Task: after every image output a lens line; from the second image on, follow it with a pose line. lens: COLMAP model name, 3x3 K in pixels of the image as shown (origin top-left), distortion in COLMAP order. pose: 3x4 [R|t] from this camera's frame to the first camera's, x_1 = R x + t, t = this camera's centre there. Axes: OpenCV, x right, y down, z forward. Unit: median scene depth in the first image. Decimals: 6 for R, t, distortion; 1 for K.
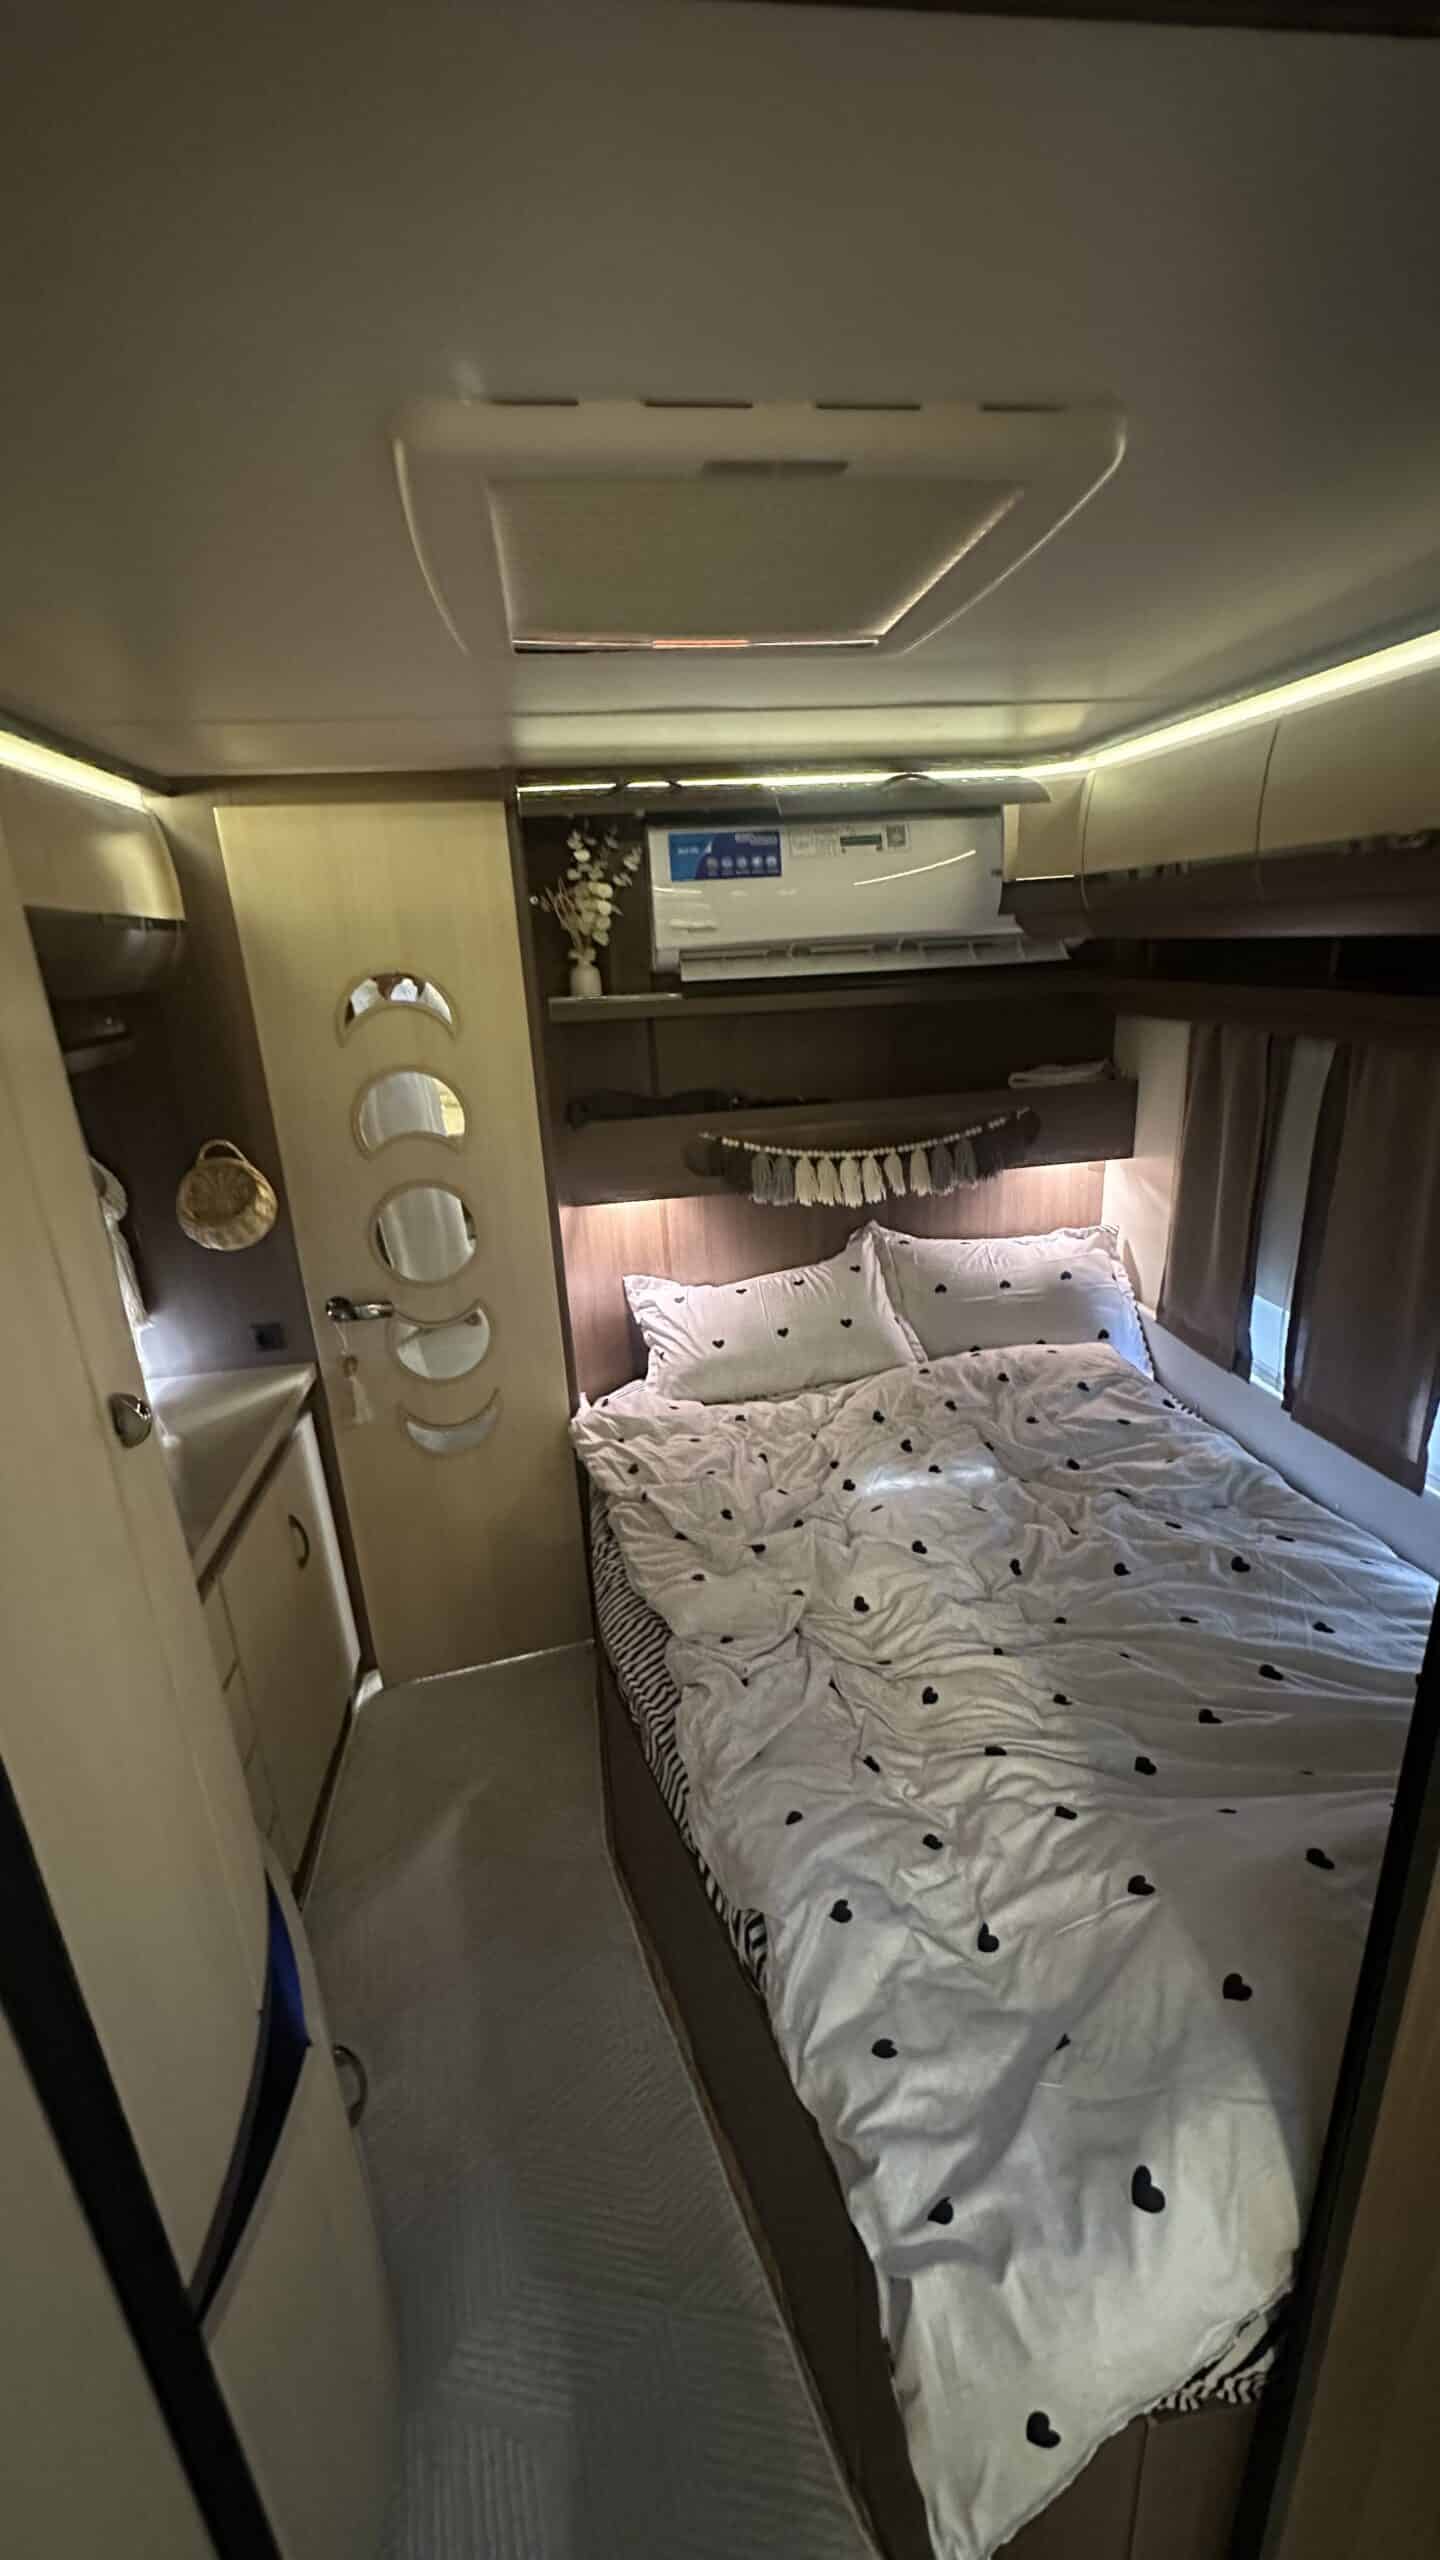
lens RADIAL K [[1023.2, 0, 717.5], [0, 1023.2, 1279.4], [0, 0, 1]] dist [-0.005272, 0.000414]
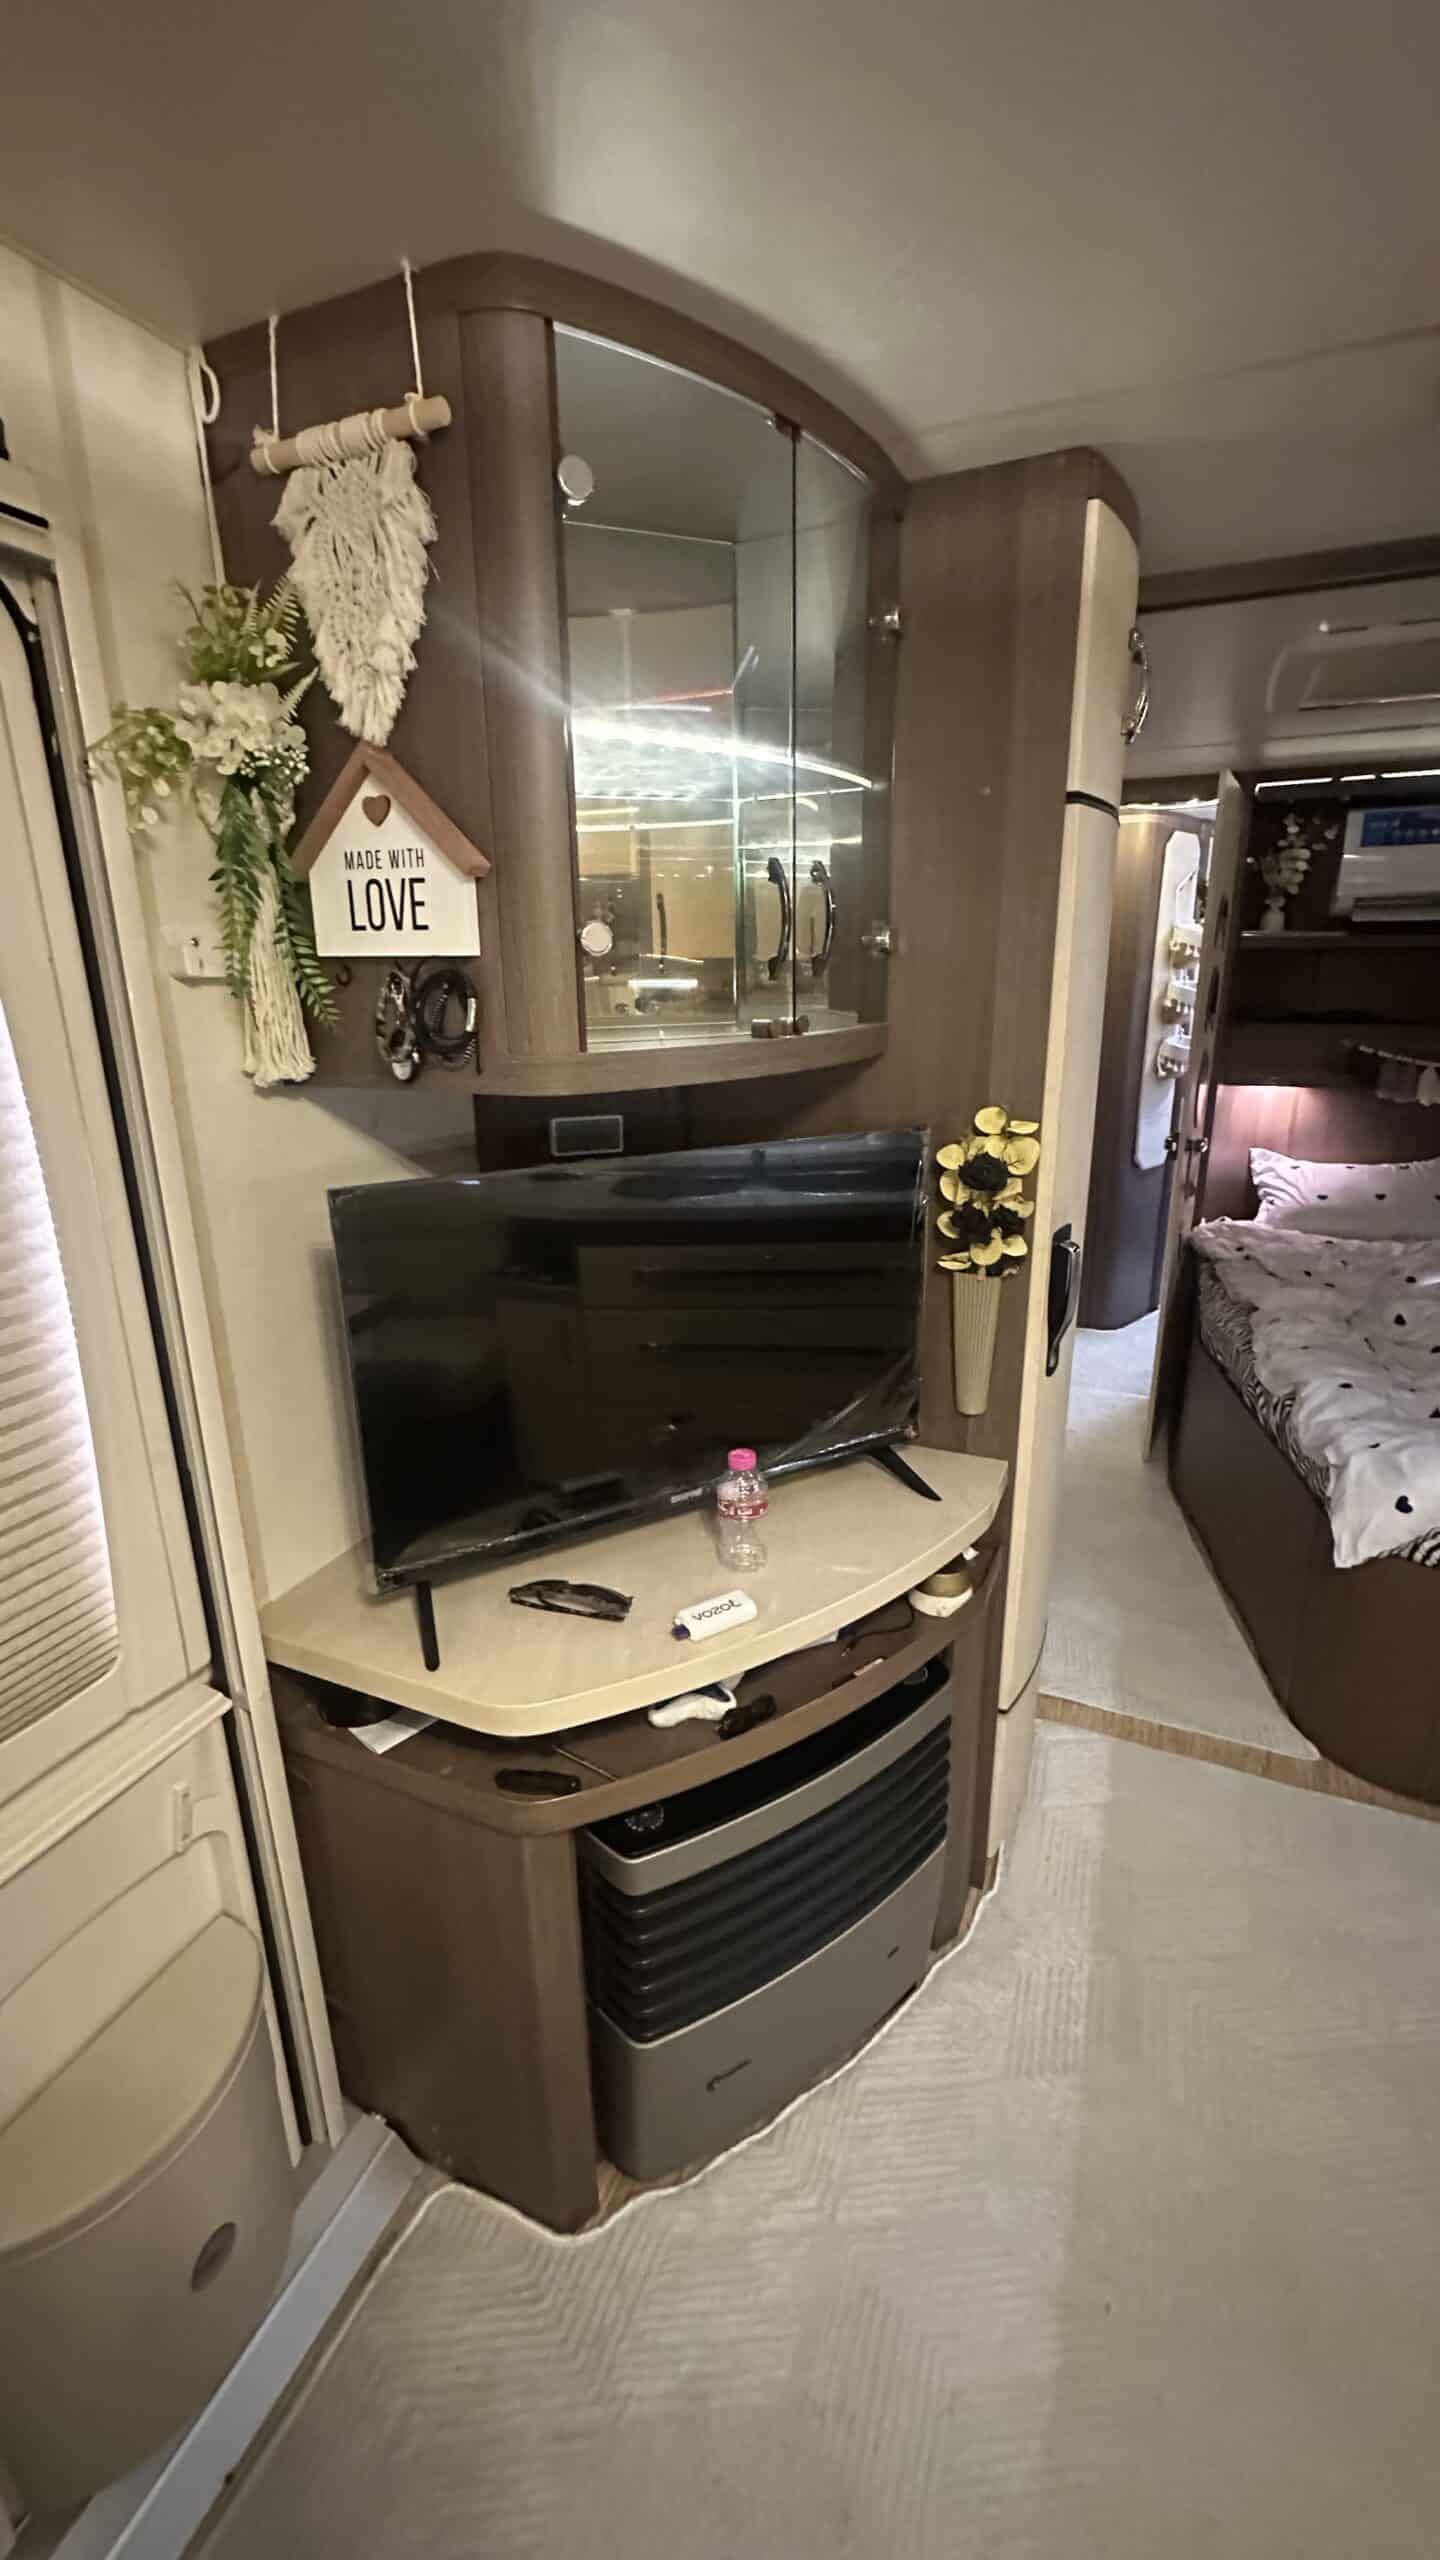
lens RADIAL K [[1028.5, 0, 722.3], [0, 1028.5, 1280.5], [0, 0, 1]] dist [-0.003522, 0.000357]
pose [[0.846195, 0.193356, -0.496556, 0.026536], [-0.200565, 0.978888, 0.039385, 0.287456], [0.493688, 0.066264, 0.867111, -0.562074]]
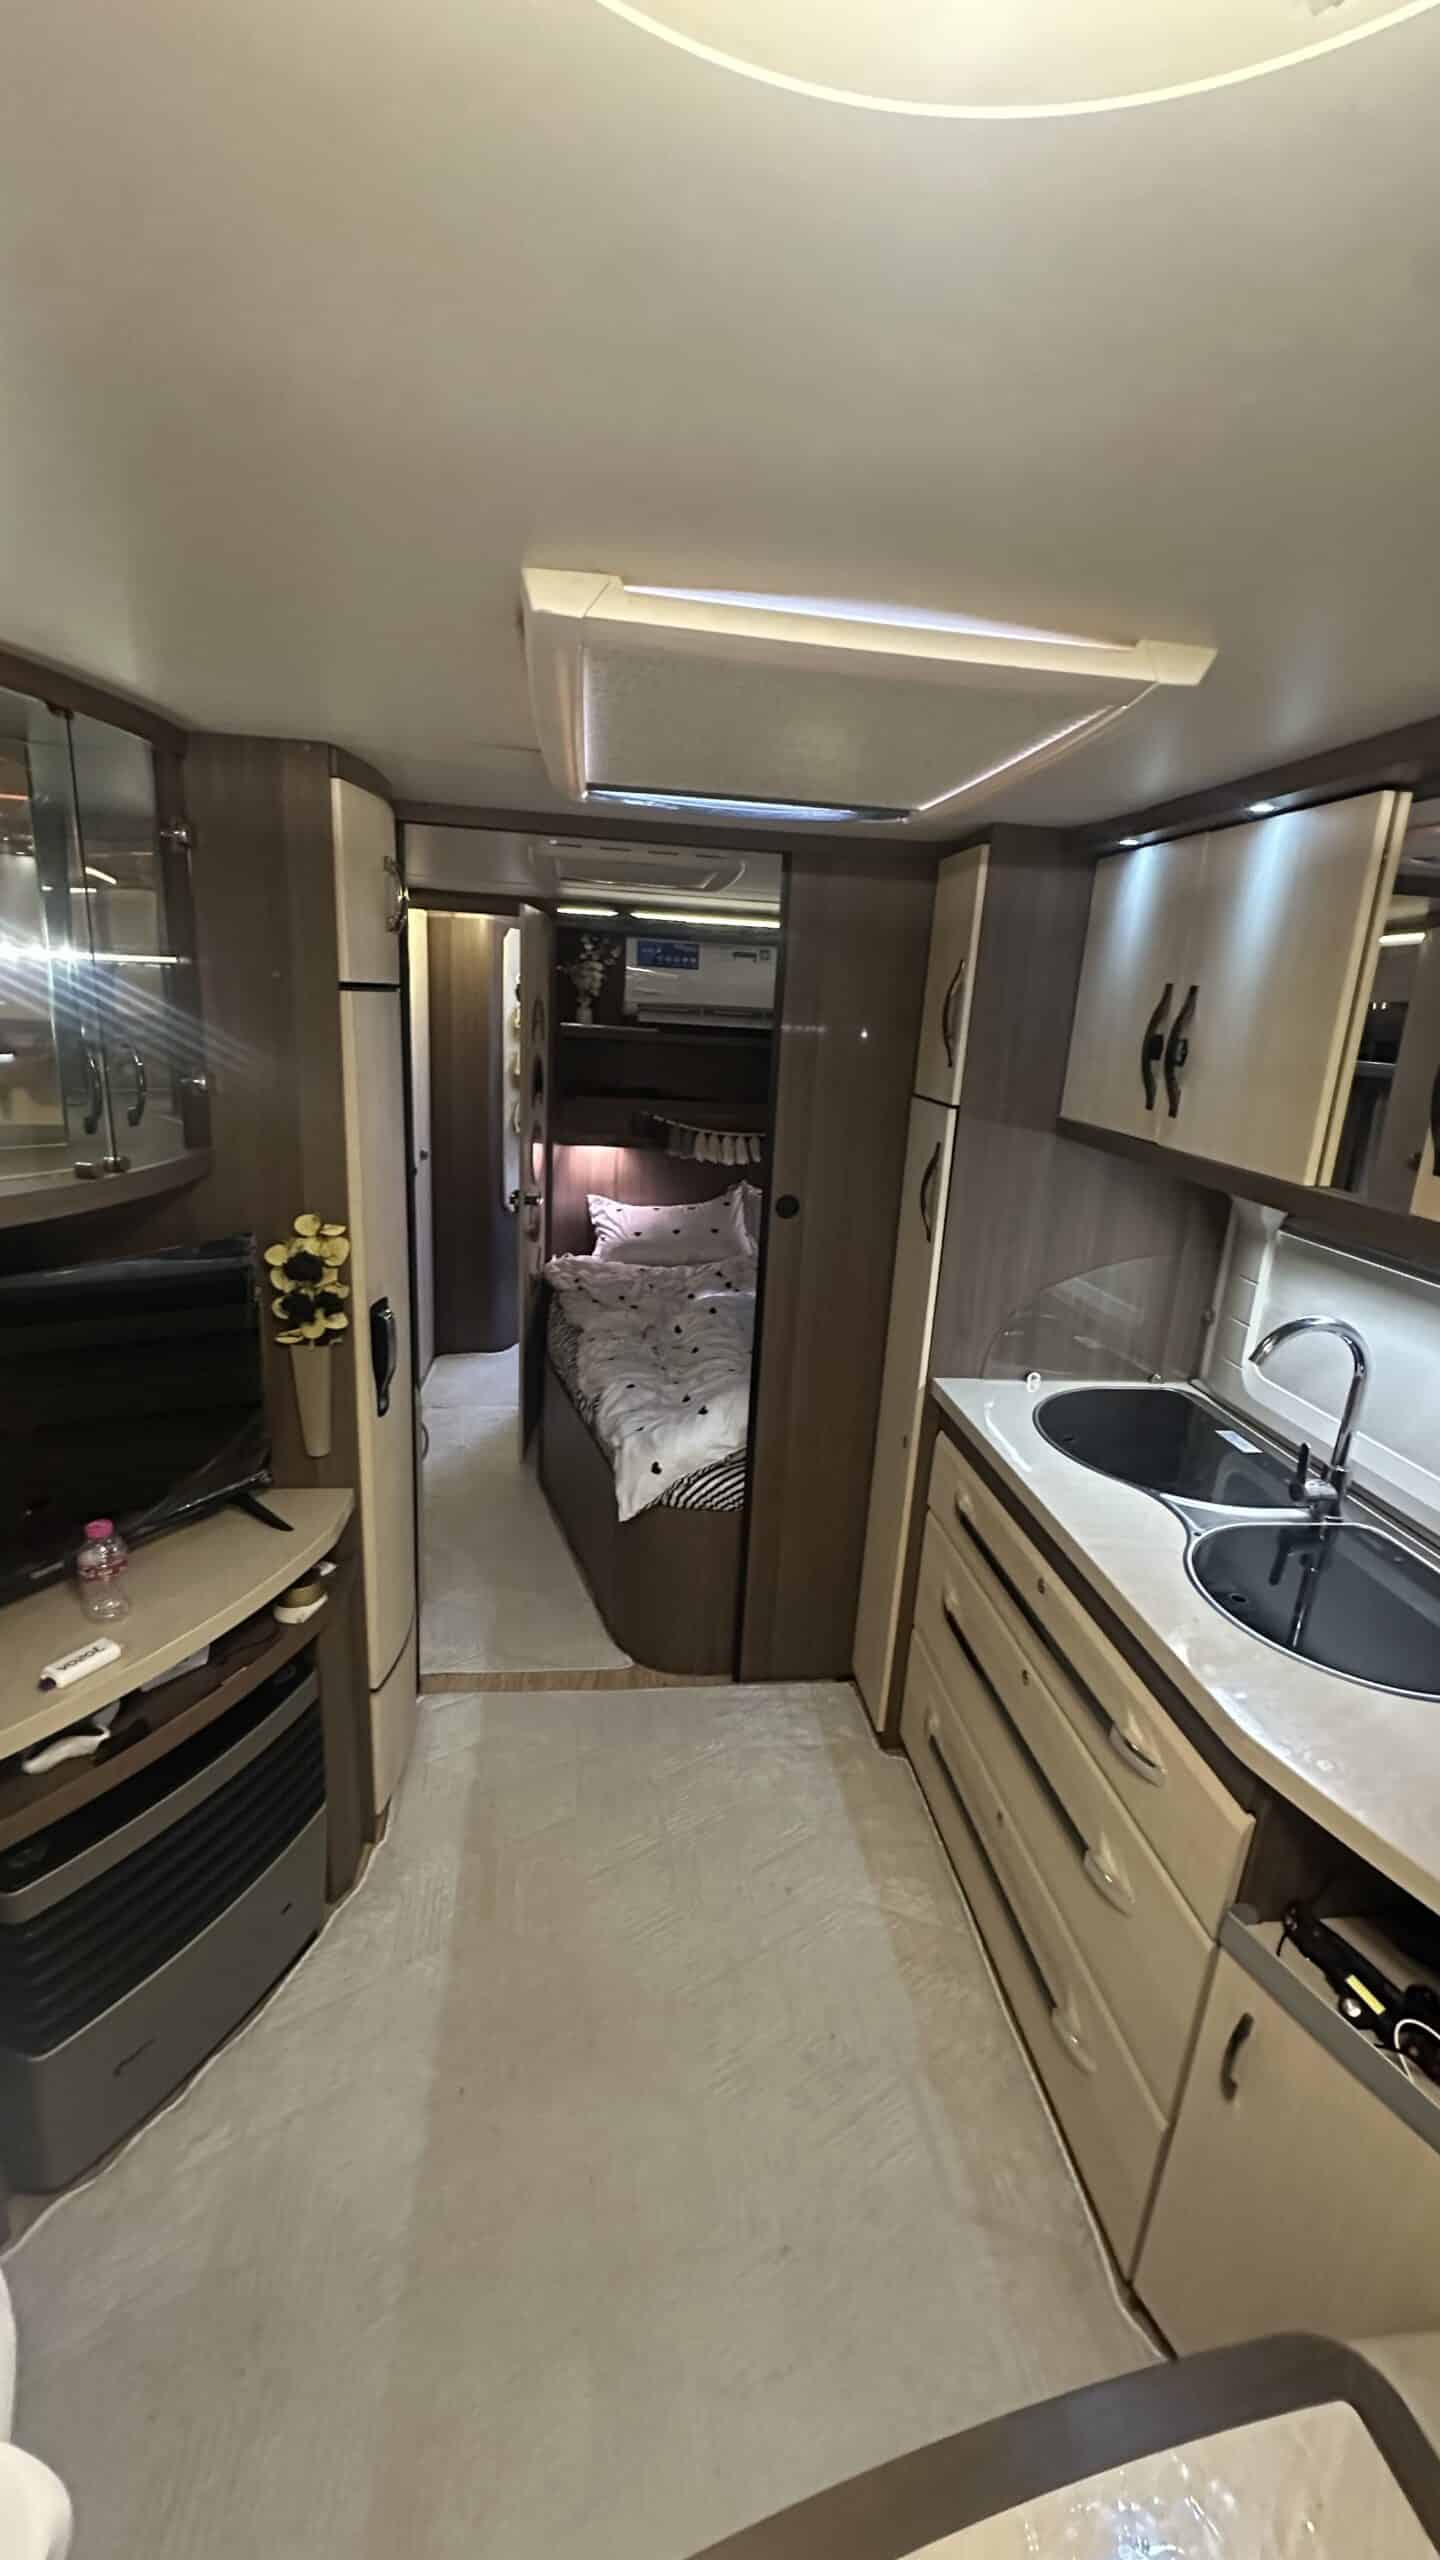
lens RADIAL K [[1023.2, 0, 717.5], [0, 1023.2, 1279.4], [0, 0, 1]] dist [-0.005272, 0.000414]
pose [[0.994037, 0.109031, 0.001854, 0.145290], [-0.108690, 0.992010, -0.064058, 0.245034], [-0.008823, 0.063474, 0.997944, -0.723251]]
